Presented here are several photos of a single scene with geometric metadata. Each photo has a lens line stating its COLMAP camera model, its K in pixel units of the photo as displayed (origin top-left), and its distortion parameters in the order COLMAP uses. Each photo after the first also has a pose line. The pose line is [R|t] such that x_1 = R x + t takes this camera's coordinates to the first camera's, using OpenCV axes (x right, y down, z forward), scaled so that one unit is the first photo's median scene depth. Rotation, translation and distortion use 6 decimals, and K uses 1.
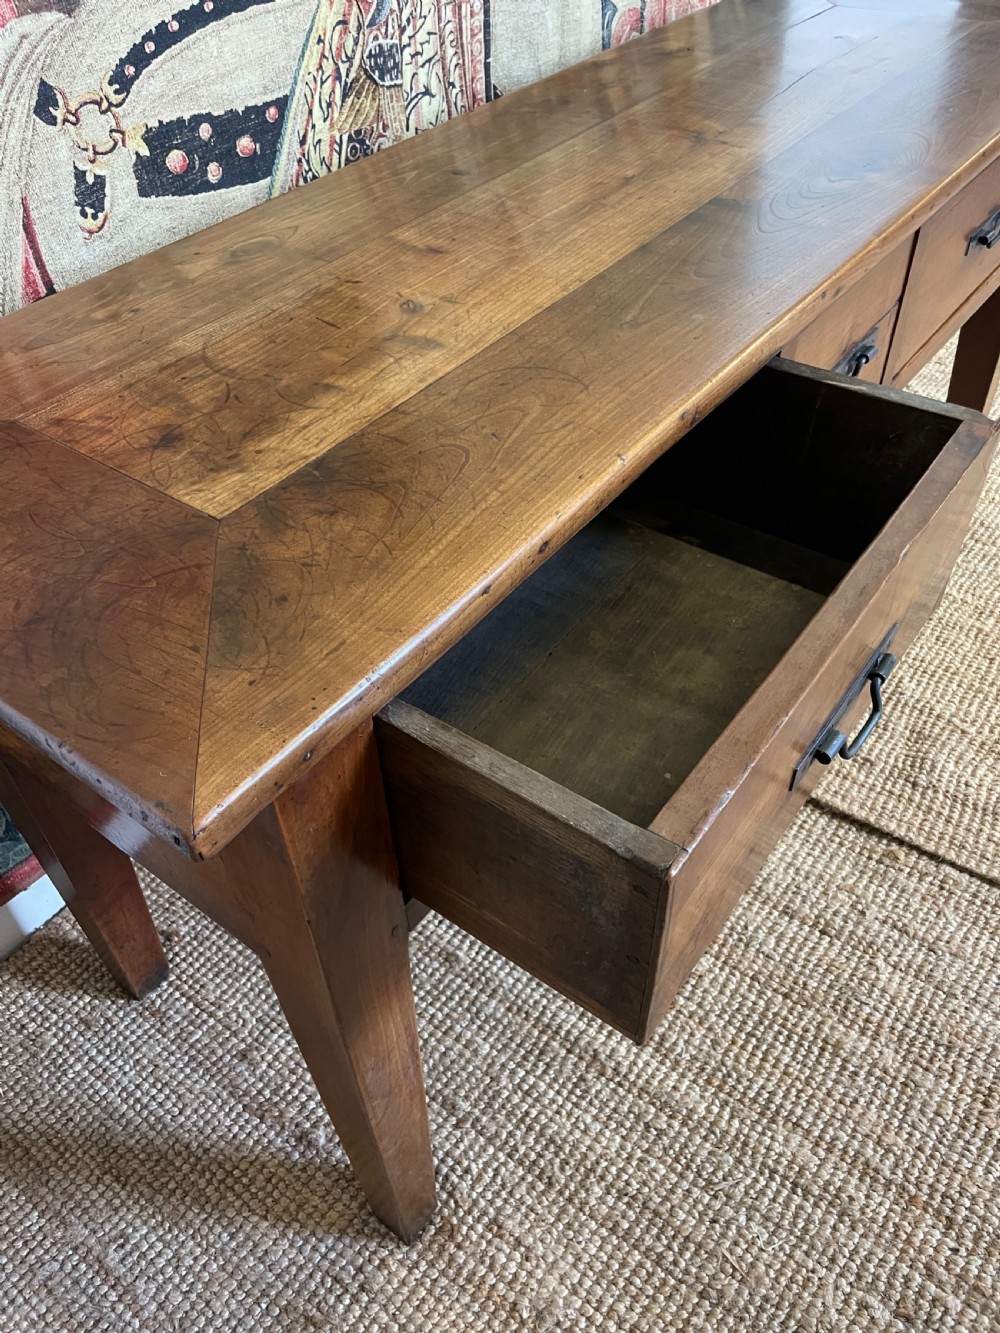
lens RADIAL K [[1025.5, 0, 486.8], [0, 1025.5, 676.7], [0, 0, 1]] dist [0.080045, -0.121050]
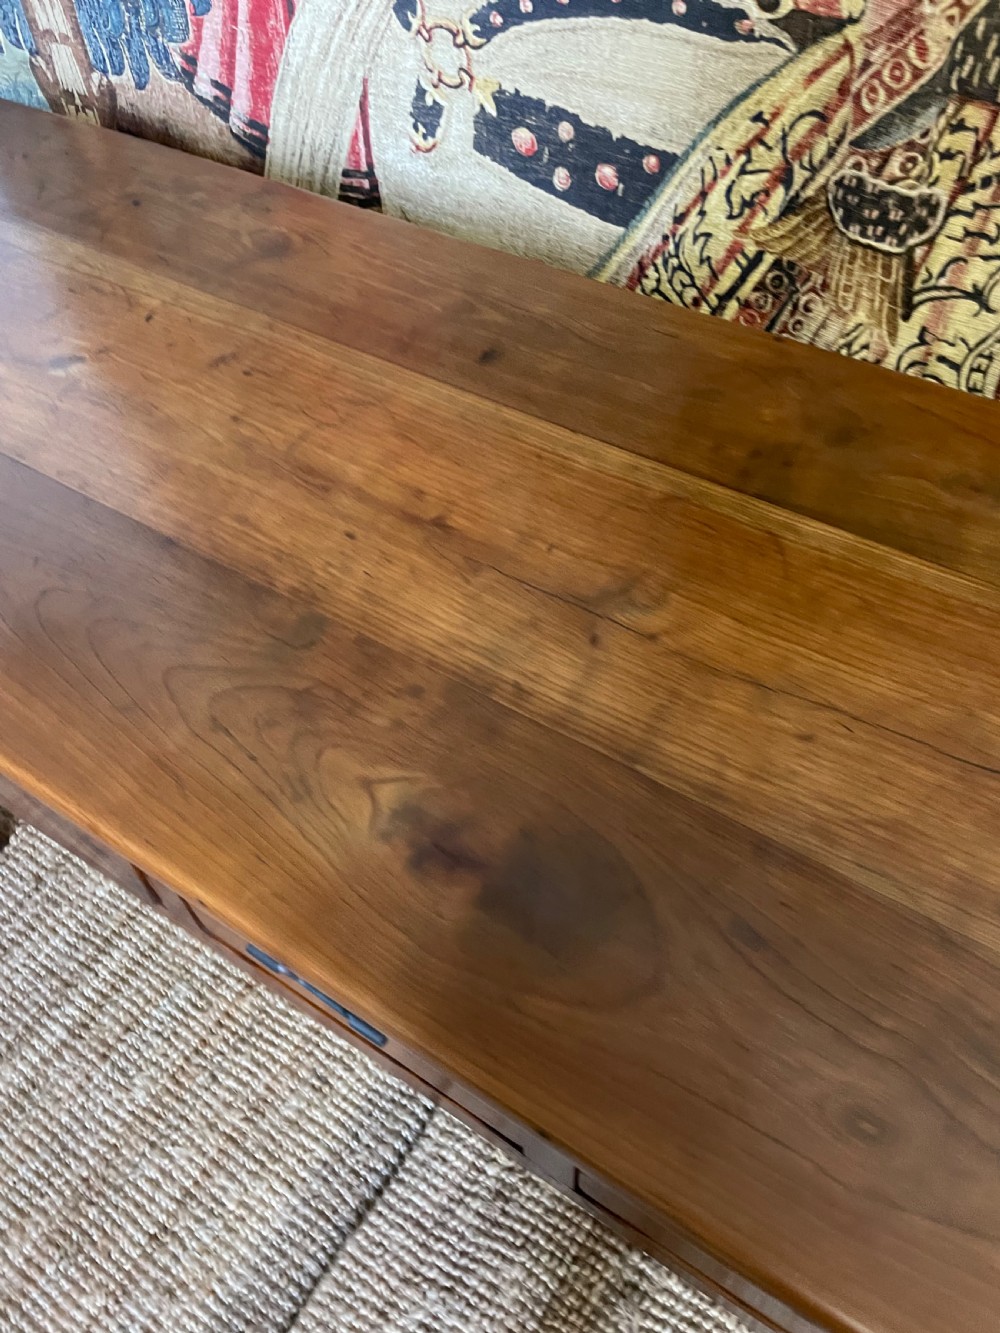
lens RADIAL K [[1025.5, 0, 501.7], [0, 1025.5, 666.7], [0, 0, 1]] dist [0.080045, -0.121050]
pose [[0.069608, 0.808634, -0.584180, 0.514863], [-0.655530, 0.478493, 0.584230, -0.742095], [0.751954, 0.342280, 0.563391, 0.633524]]
